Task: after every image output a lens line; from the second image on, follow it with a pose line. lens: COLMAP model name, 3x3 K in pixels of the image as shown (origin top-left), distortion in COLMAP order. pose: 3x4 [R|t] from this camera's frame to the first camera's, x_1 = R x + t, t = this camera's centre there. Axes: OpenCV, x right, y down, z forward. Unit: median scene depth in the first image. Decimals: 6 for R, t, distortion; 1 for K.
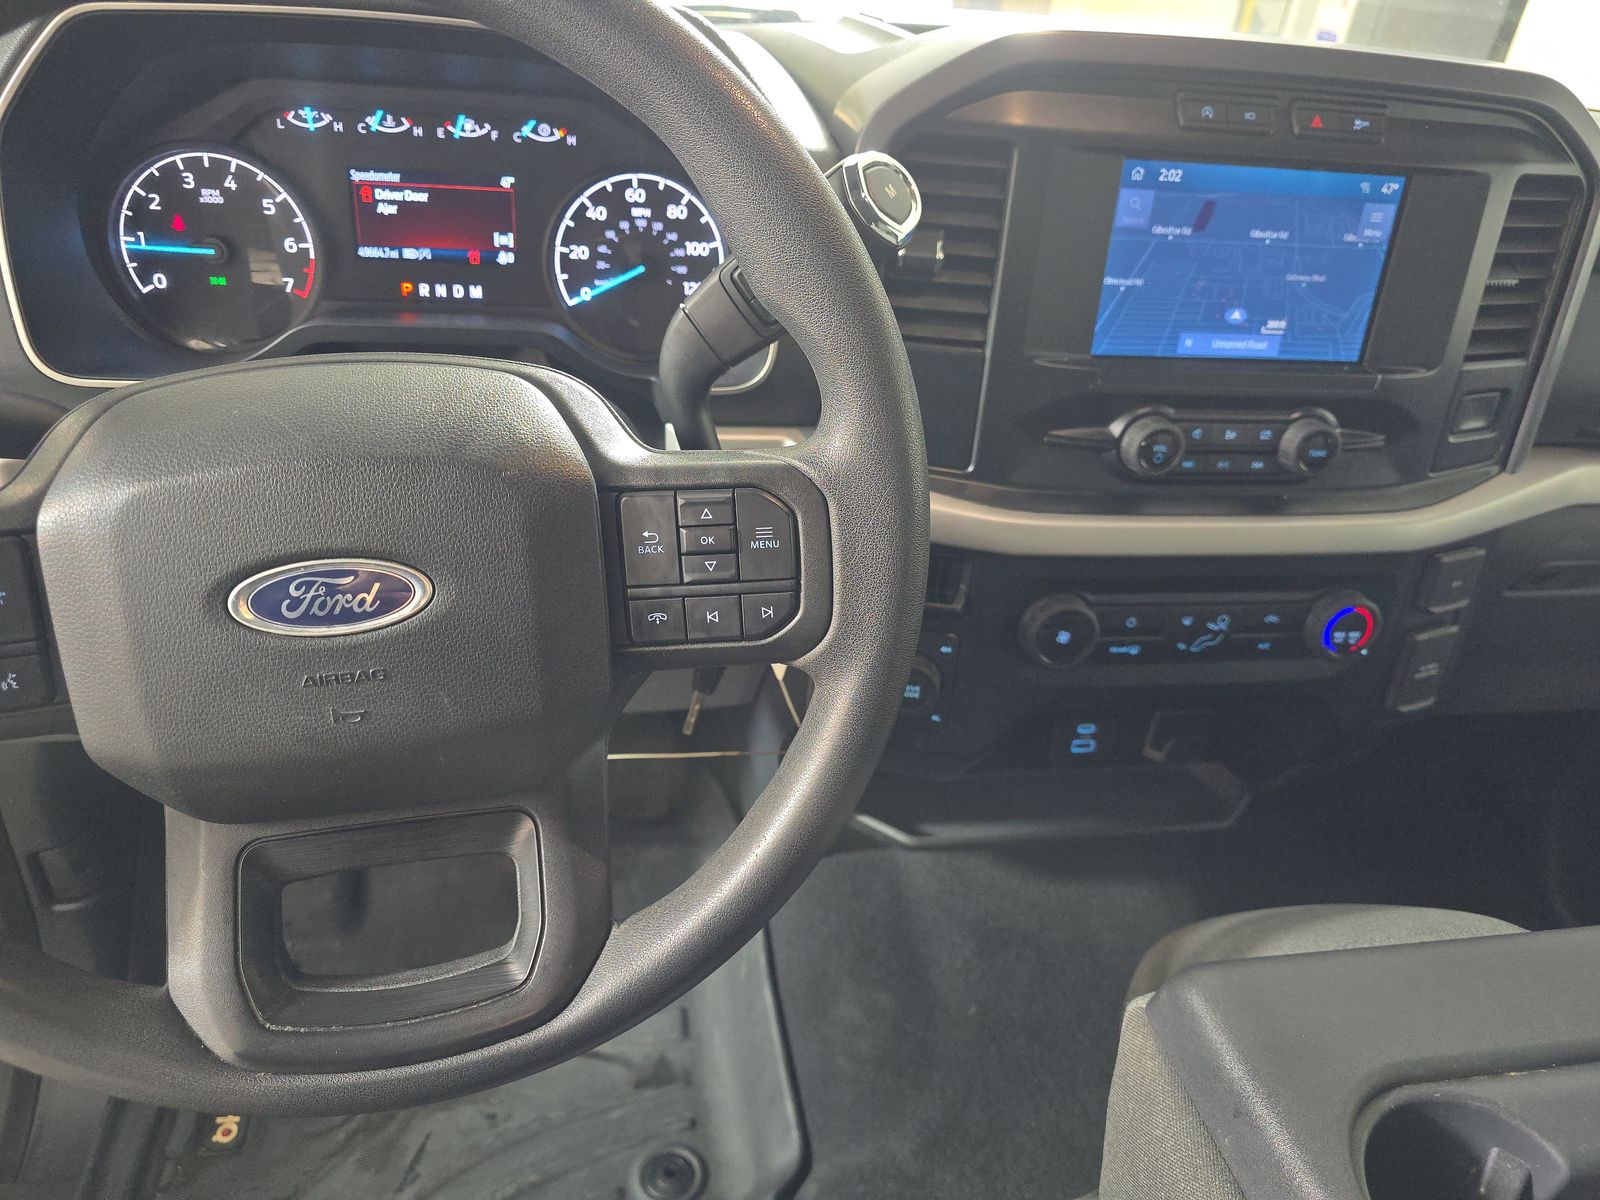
lens RADIAL K [[1095.5, 0, 770.9], [0, 1095.5, 597.9], [0, 0, 1]] dist [0.048784, -0.078972]
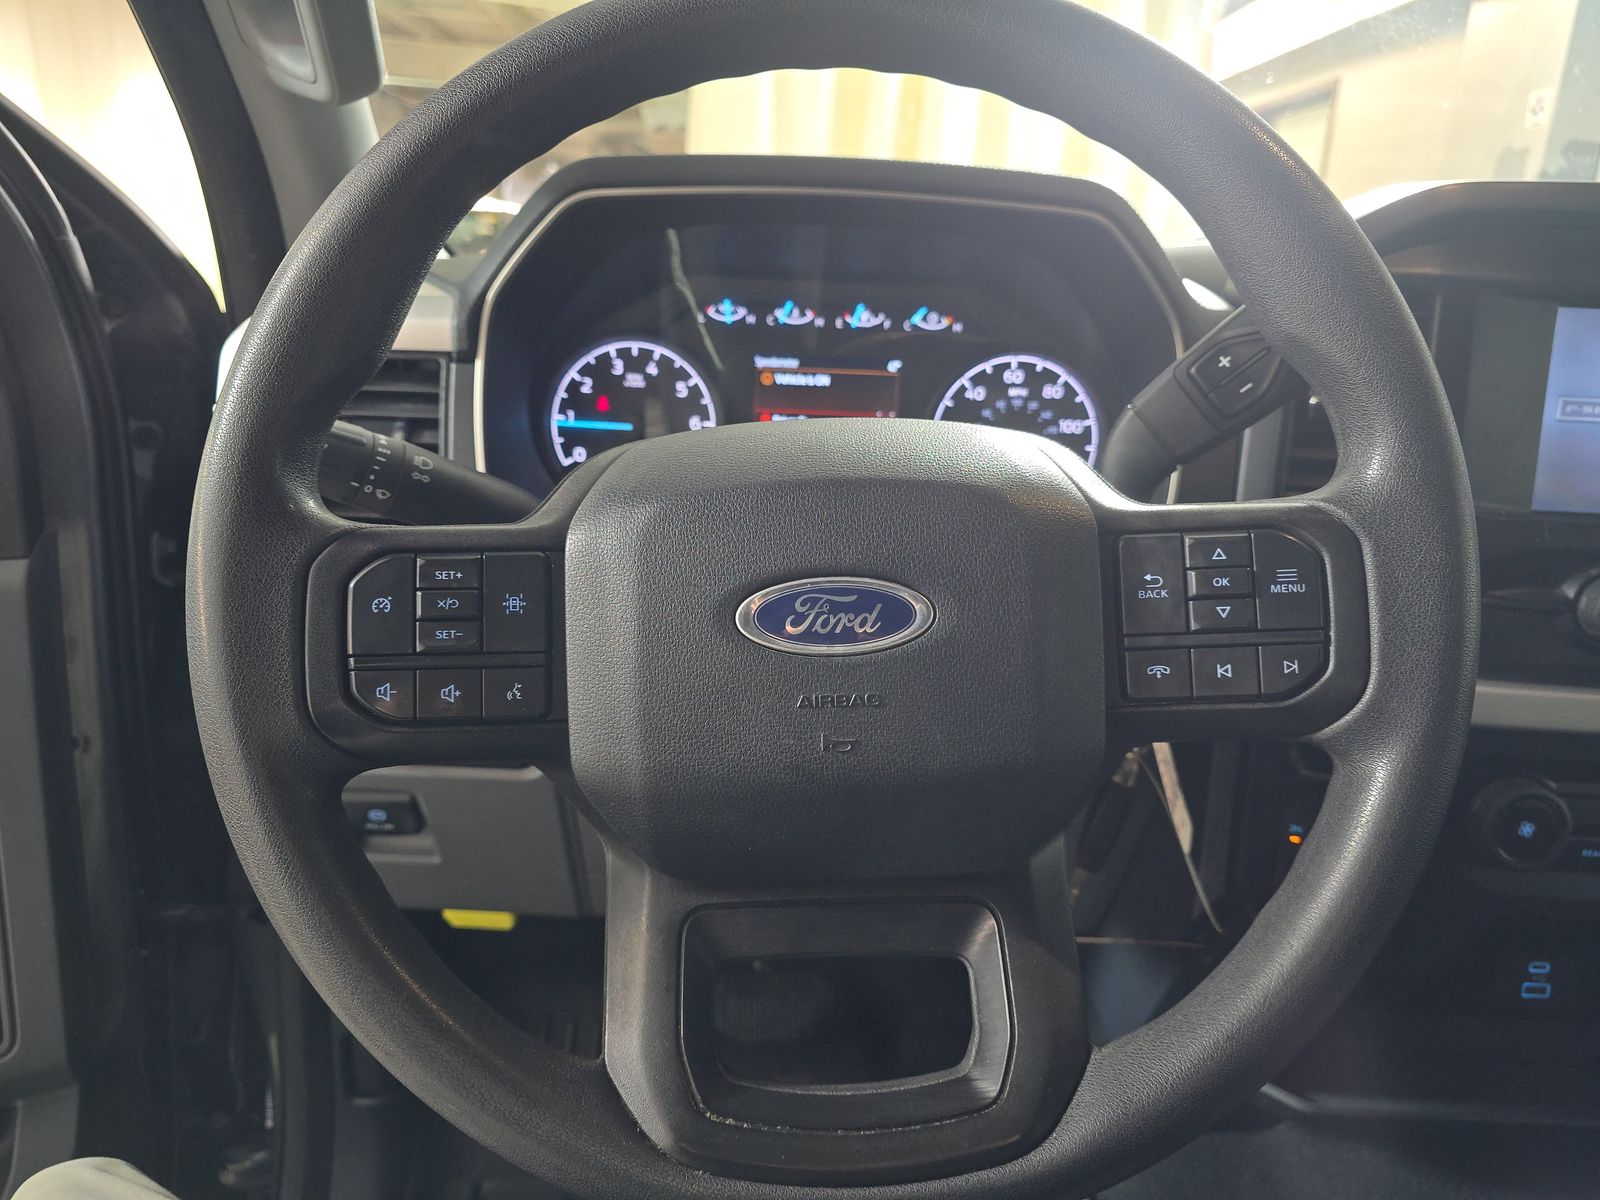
lens RADIAL K [[1095.5, 0, 770.9], [0, 1095.5, 597.9], [0, 0, 1]] dist [0.048784, -0.078972]
pose [[0.979268, 0.009192, -0.202359, -0.147396], [-0.065217, 0.960088, -0.271990, 0.144286], [0.191782, 0.279548, 0.940783, 0.041121]]
